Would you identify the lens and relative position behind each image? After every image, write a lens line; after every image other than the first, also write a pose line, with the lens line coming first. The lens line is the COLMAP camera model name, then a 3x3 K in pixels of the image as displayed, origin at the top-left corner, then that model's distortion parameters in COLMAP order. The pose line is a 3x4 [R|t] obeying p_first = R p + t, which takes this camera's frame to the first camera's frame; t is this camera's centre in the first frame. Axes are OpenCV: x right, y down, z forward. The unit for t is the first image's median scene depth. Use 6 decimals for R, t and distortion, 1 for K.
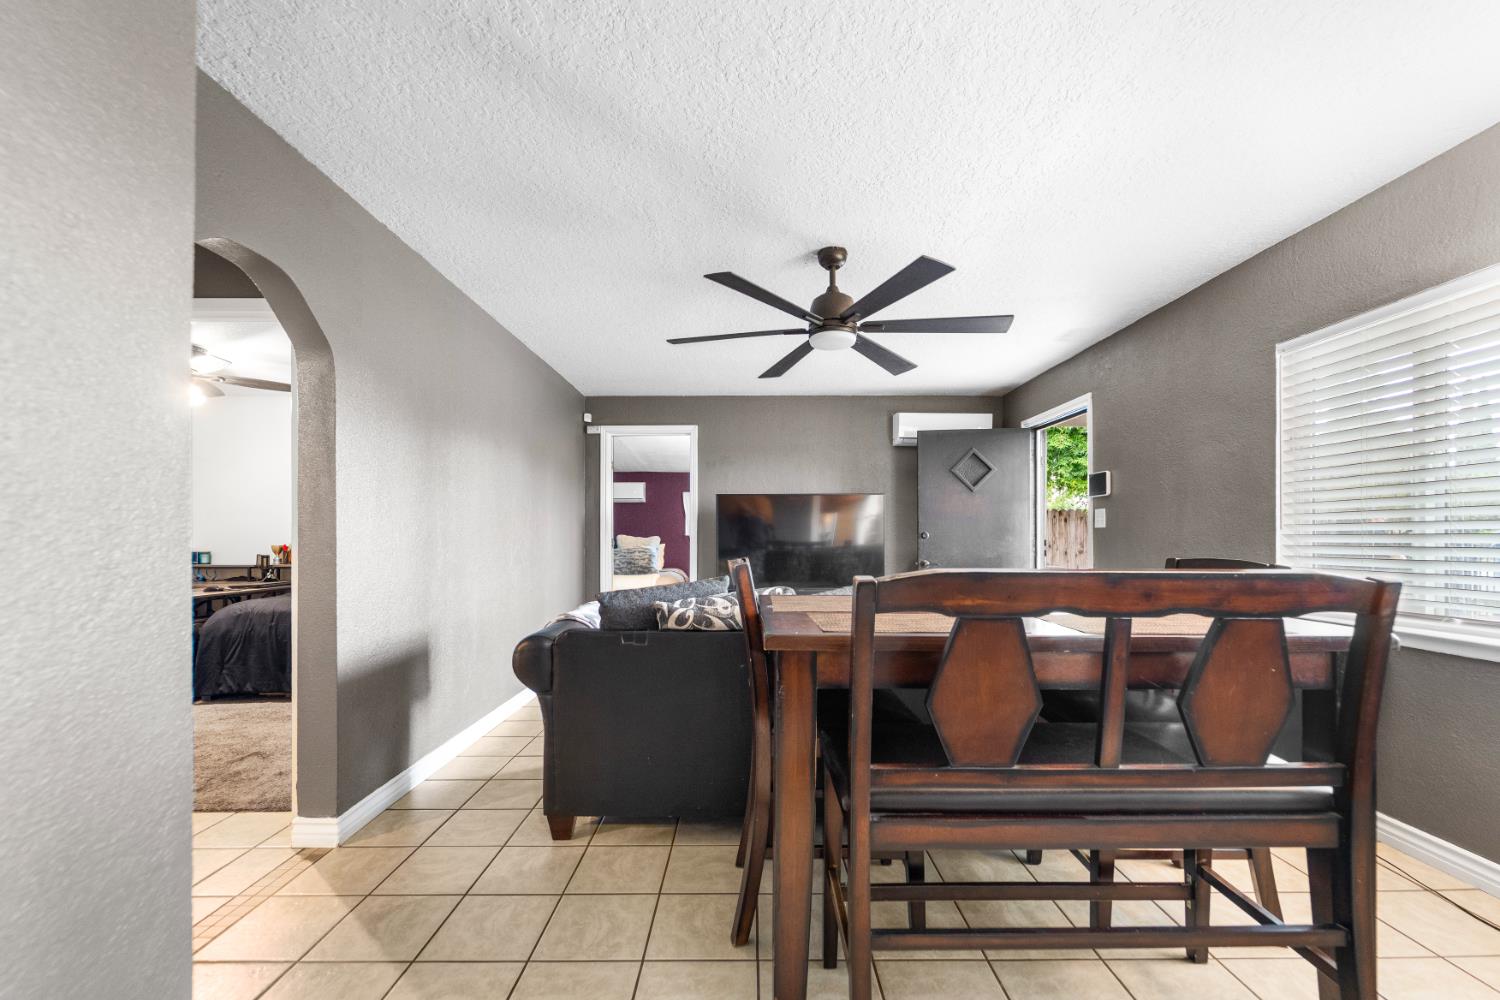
lens RADIAL K [[611.0, 0, 747.1], [0, 611.0, 537.2], [0, 0, 1]] dist [0.002871, 0.000228]
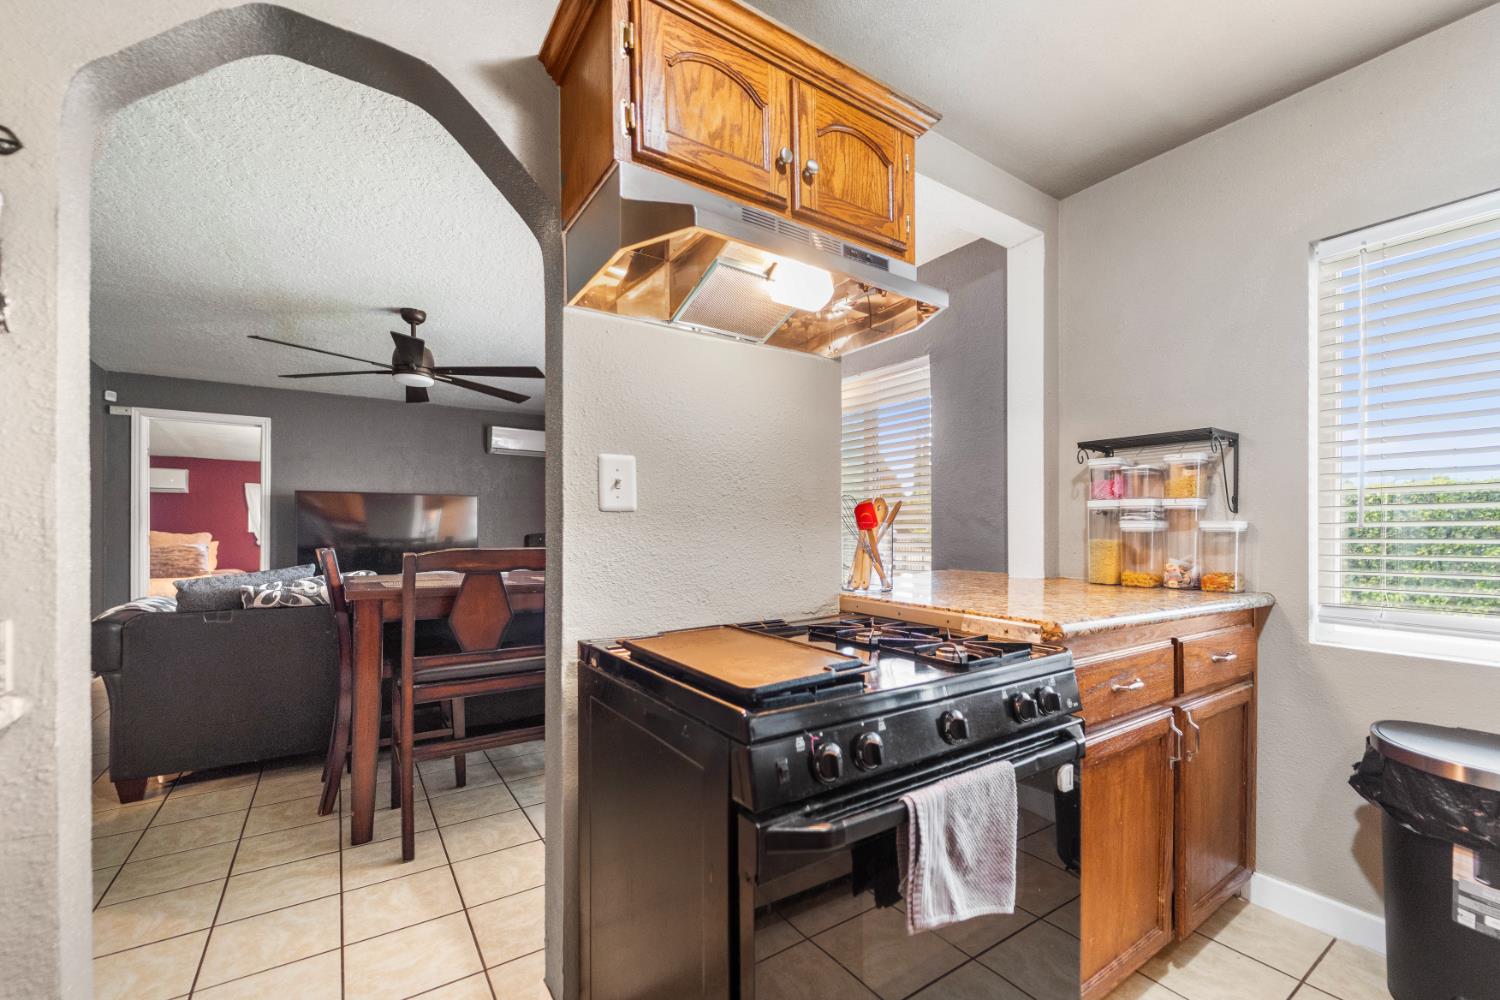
lens RADIAL K [[611.0, 0, 747.9], [0, 611.0, 529.0], [0, 0, 1]] dist [0.002871, 0.000228]
pose [[0.828259, 0.002167, 0.560341, 0.002154], [0.002241, 0.999972, -0.007179, 0.003753], [-0.560341, 0.007202, 0.828231, -0.555854]]
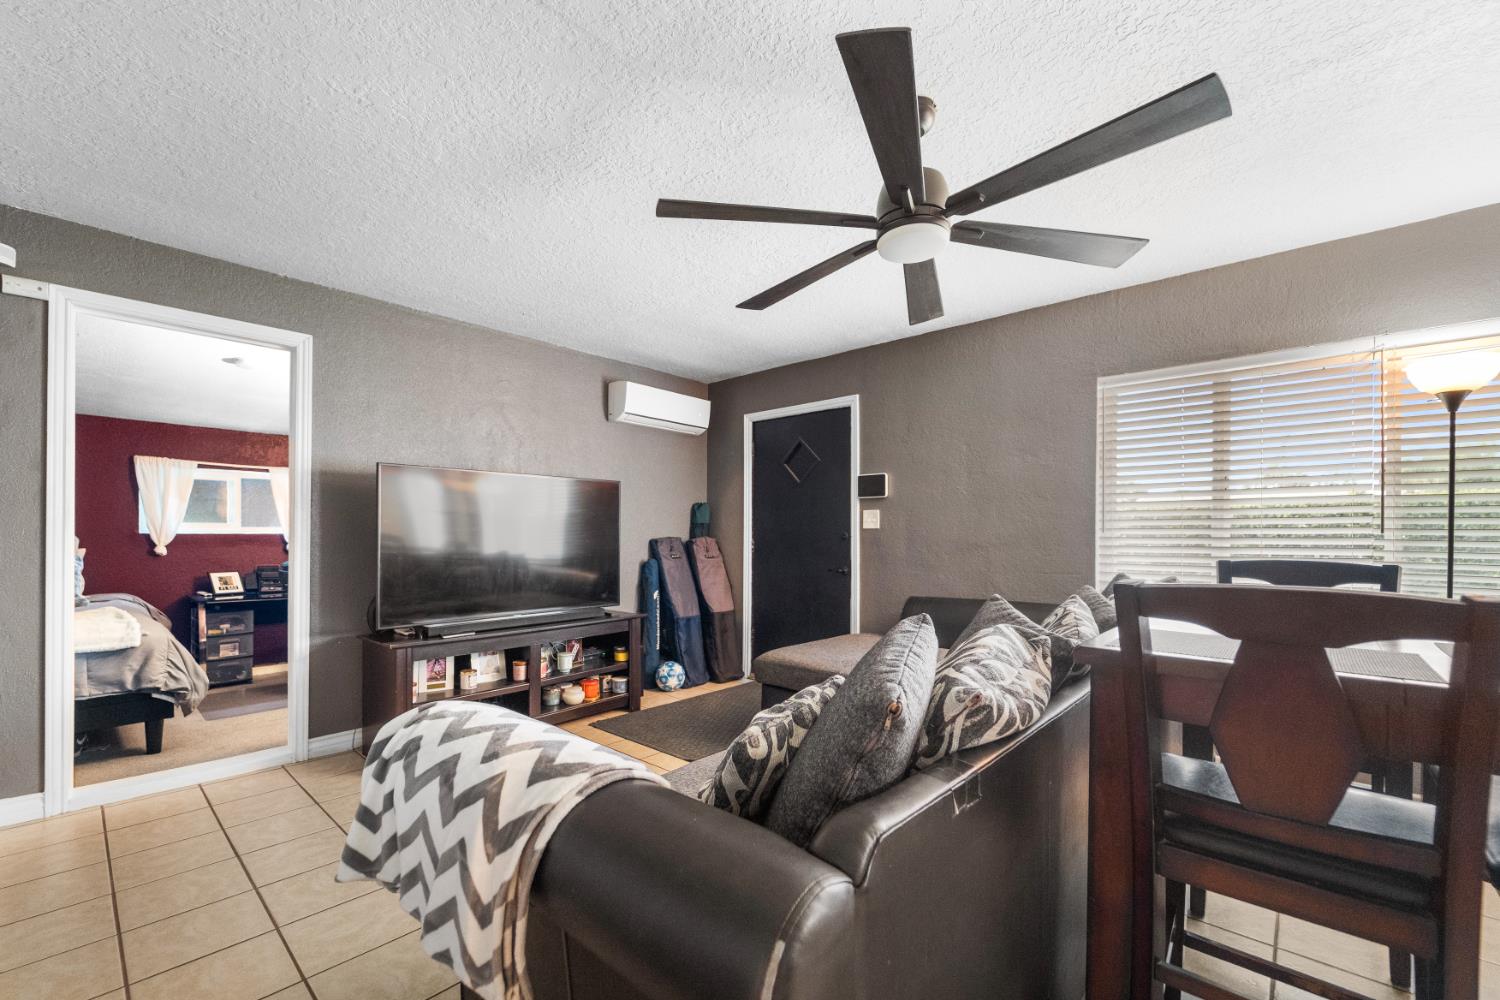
lens RADIAL K [[611.0, 0, 739.8], [0, 611.0, 530.8], [0, 0, 1]] dist [0.002871, 0.000228]
pose [[0.678110, 0.003118, 0.734953, -0.558987], [-0.002668, 0.999995, -0.001781, -0.020134], [-0.734955, -0.000753, 0.678115, 0.857983]]
